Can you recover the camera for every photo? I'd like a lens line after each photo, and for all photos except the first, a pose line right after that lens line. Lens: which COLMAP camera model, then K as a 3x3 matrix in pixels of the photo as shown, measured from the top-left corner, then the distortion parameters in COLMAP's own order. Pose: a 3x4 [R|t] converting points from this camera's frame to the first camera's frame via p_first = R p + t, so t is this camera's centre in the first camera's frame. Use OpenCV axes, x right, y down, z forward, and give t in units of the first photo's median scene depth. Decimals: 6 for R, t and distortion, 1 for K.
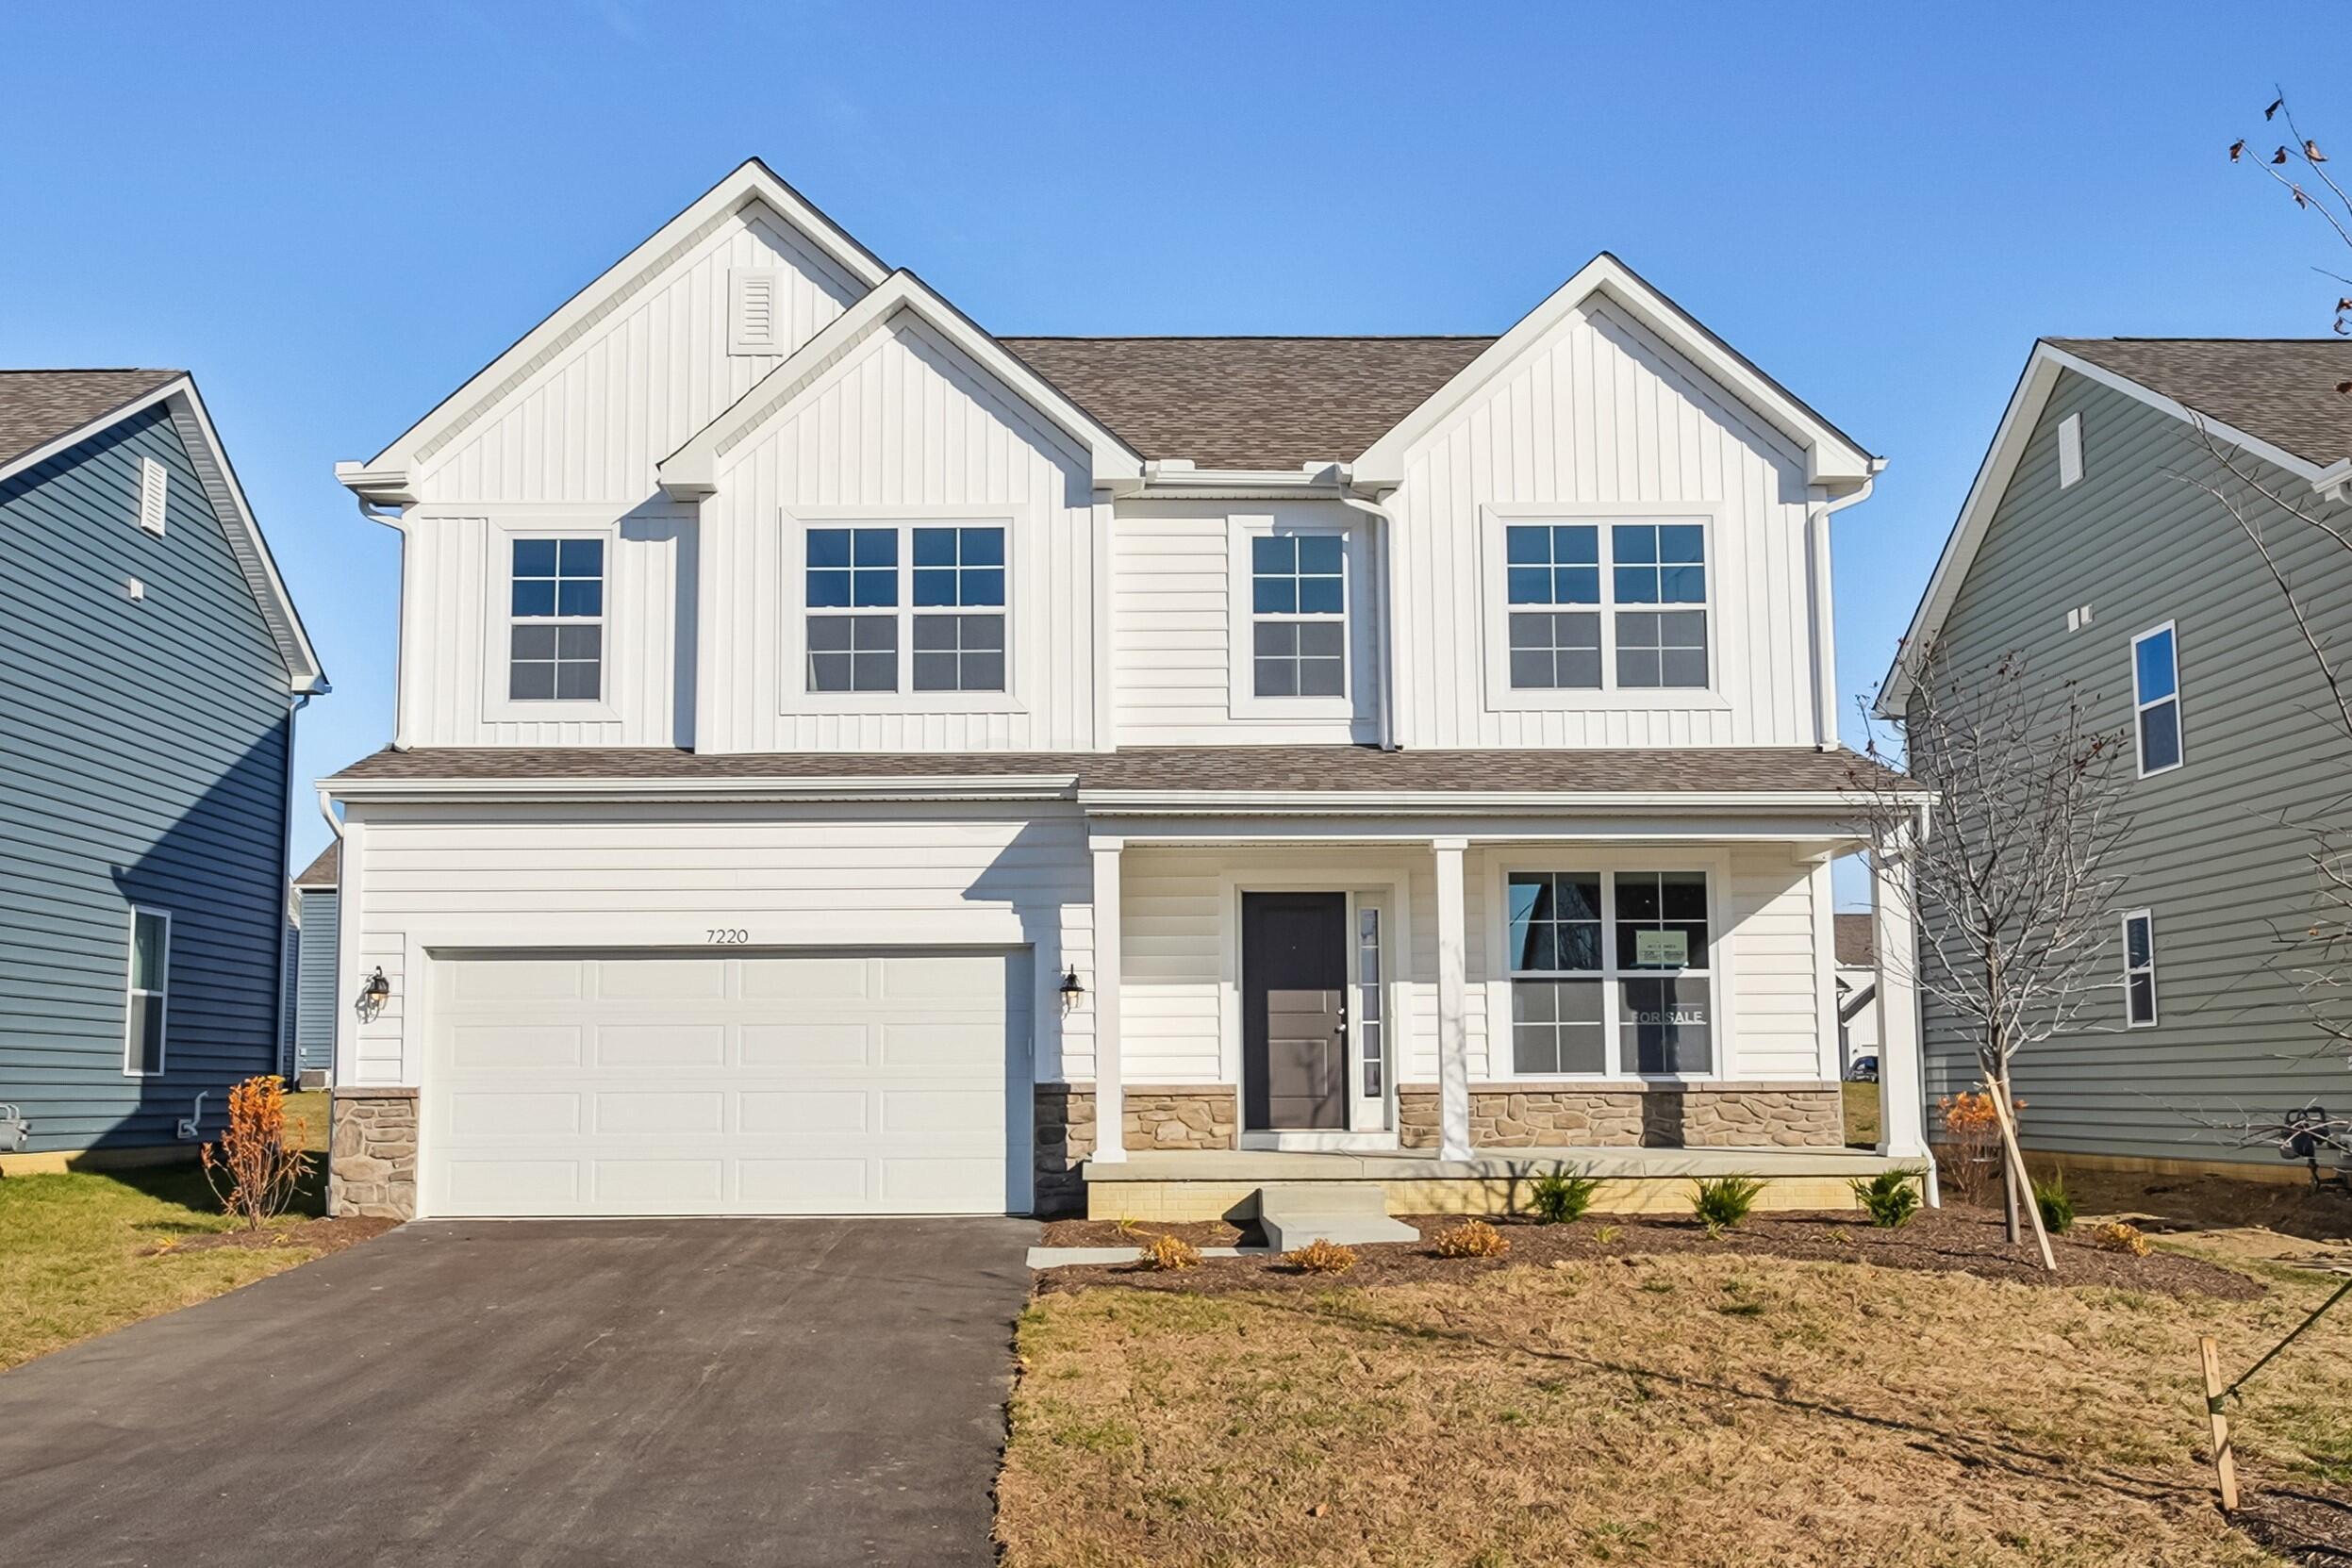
lens RADIAL K [[2073.5, 0, 1154.2], [0, 2073.5, 870.6], [0, 0, 1]] dist [-0.008556, -0.014994]
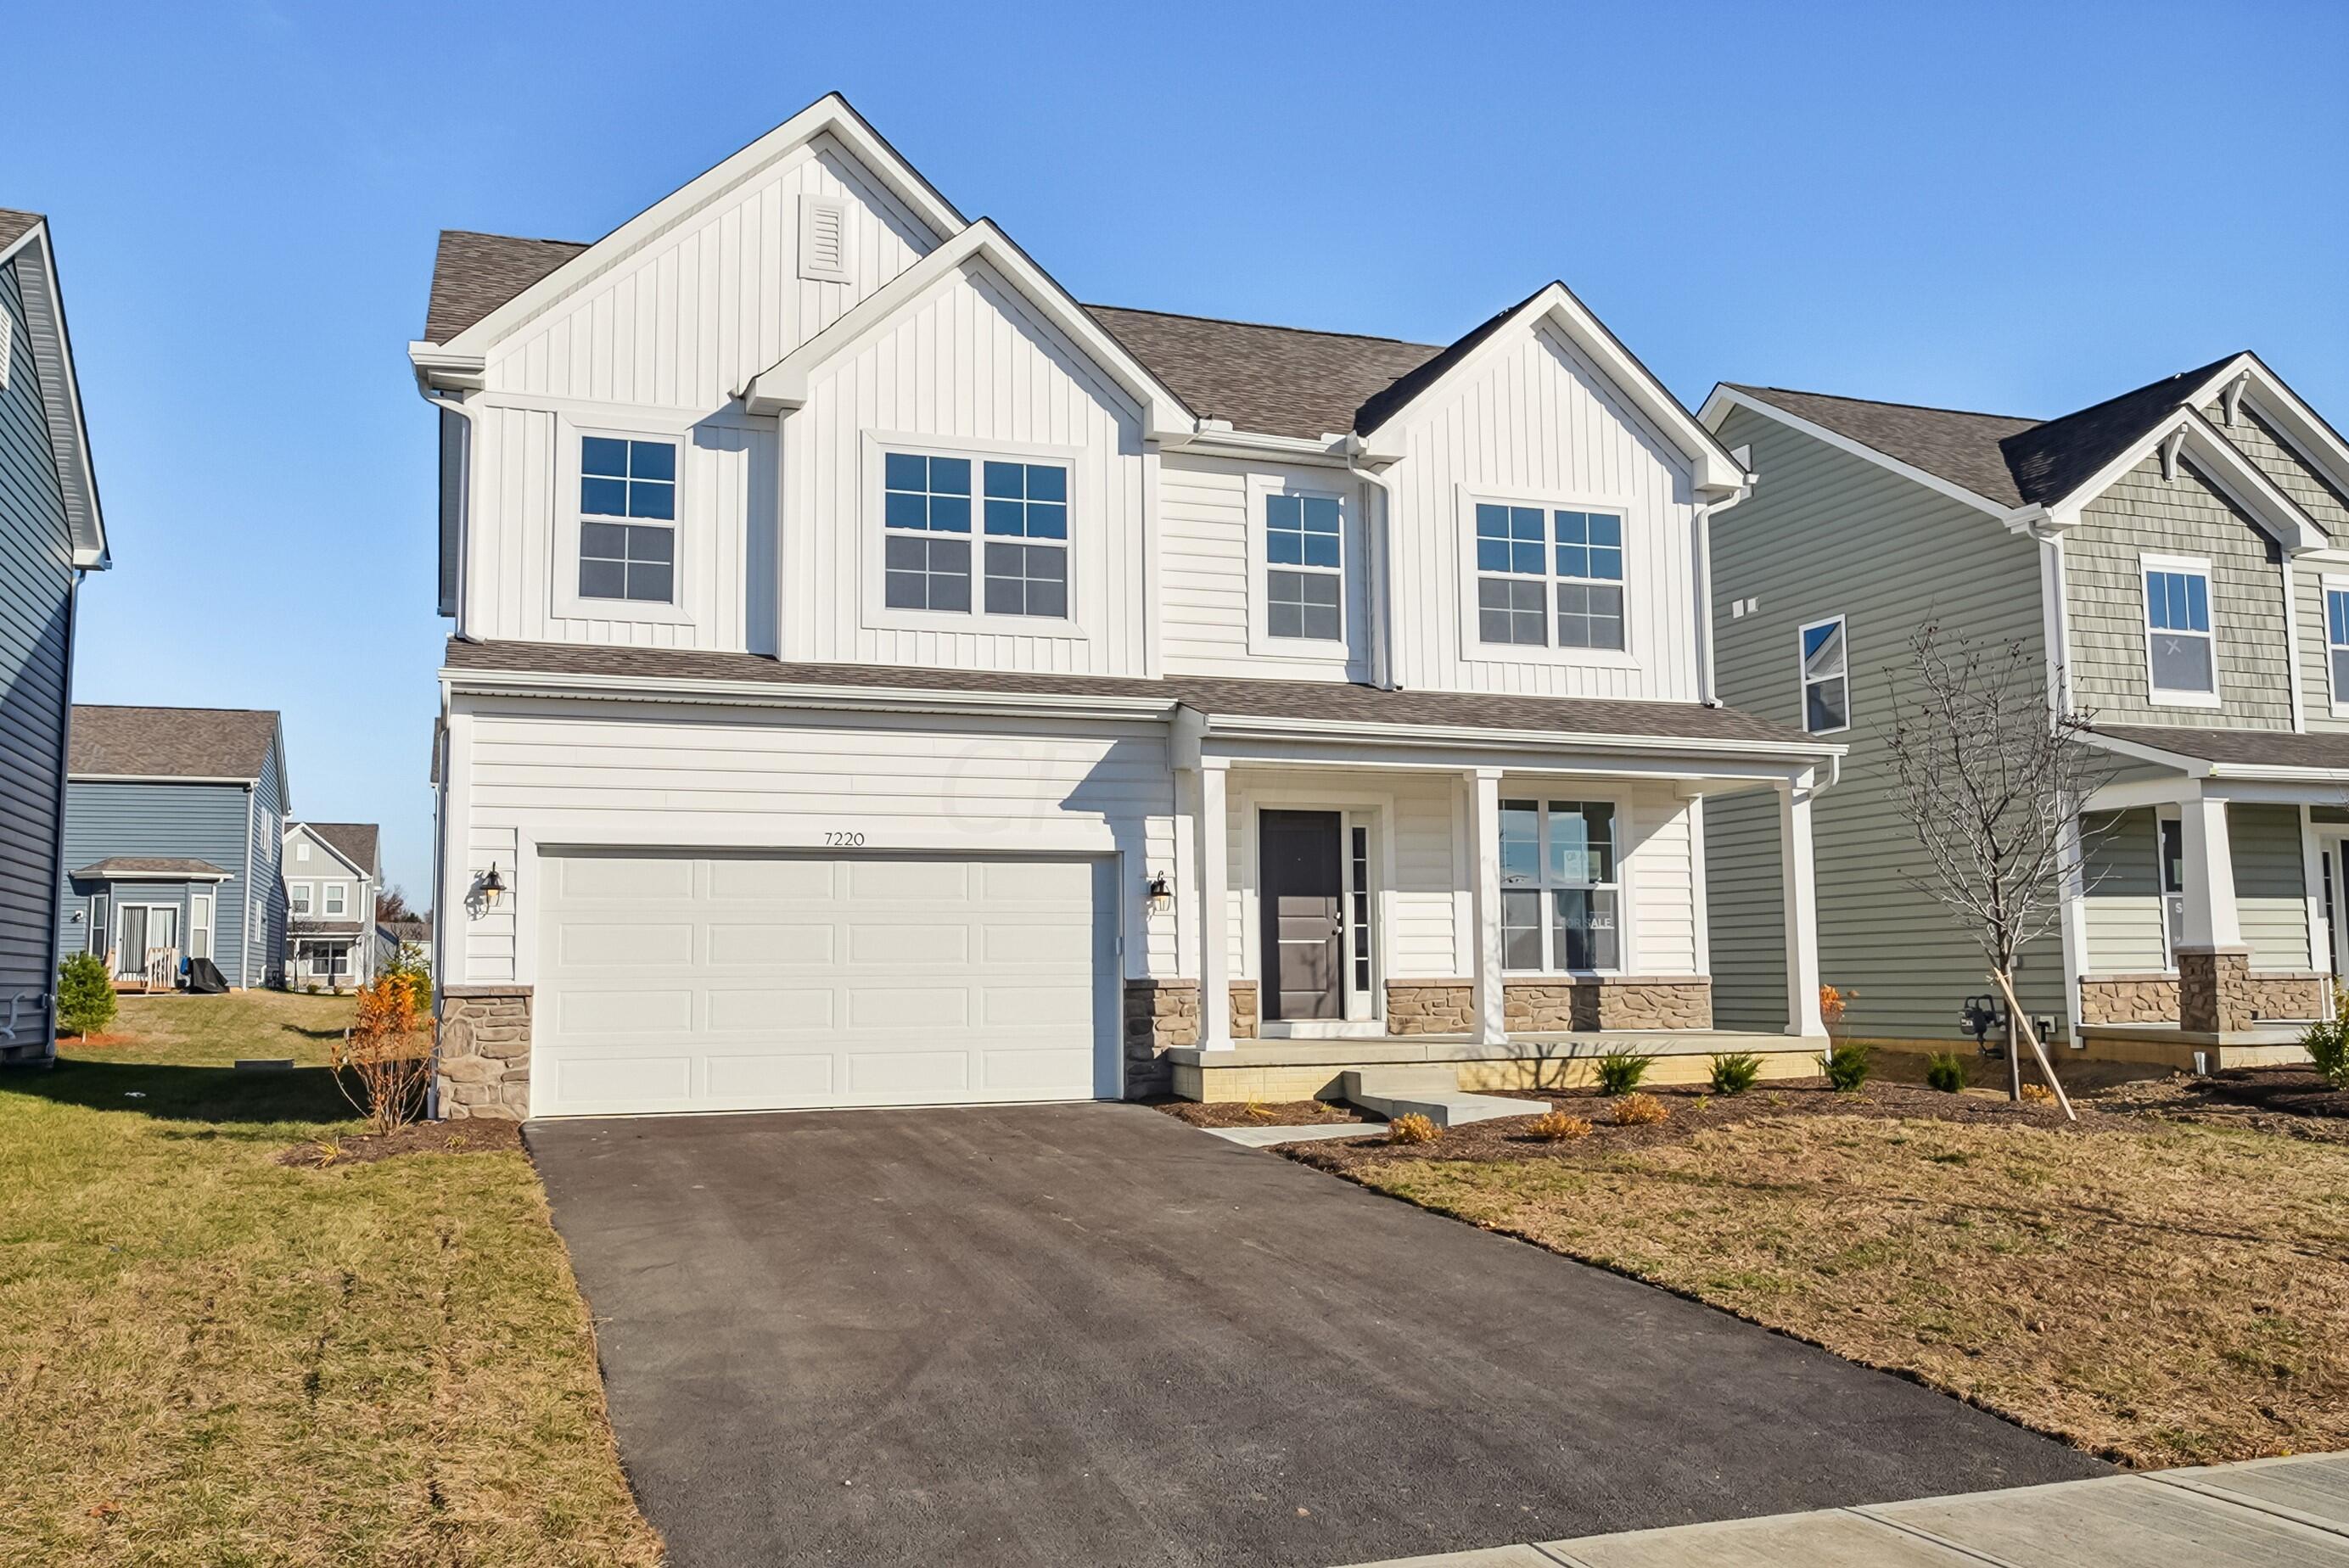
lens RADIAL K [[1866.3, 0, 1173.2], [0, 1866.3, 782.4], [0, 0, 1]] dist [-0.011191, -0.004895]
pose [[0.943681, 0.031612, 0.329343, -0.337267], [-0.030741, 0.999497, -0.007853, 0.005324], [-0.329426, -0.002714, 0.944178, 0.058271]]
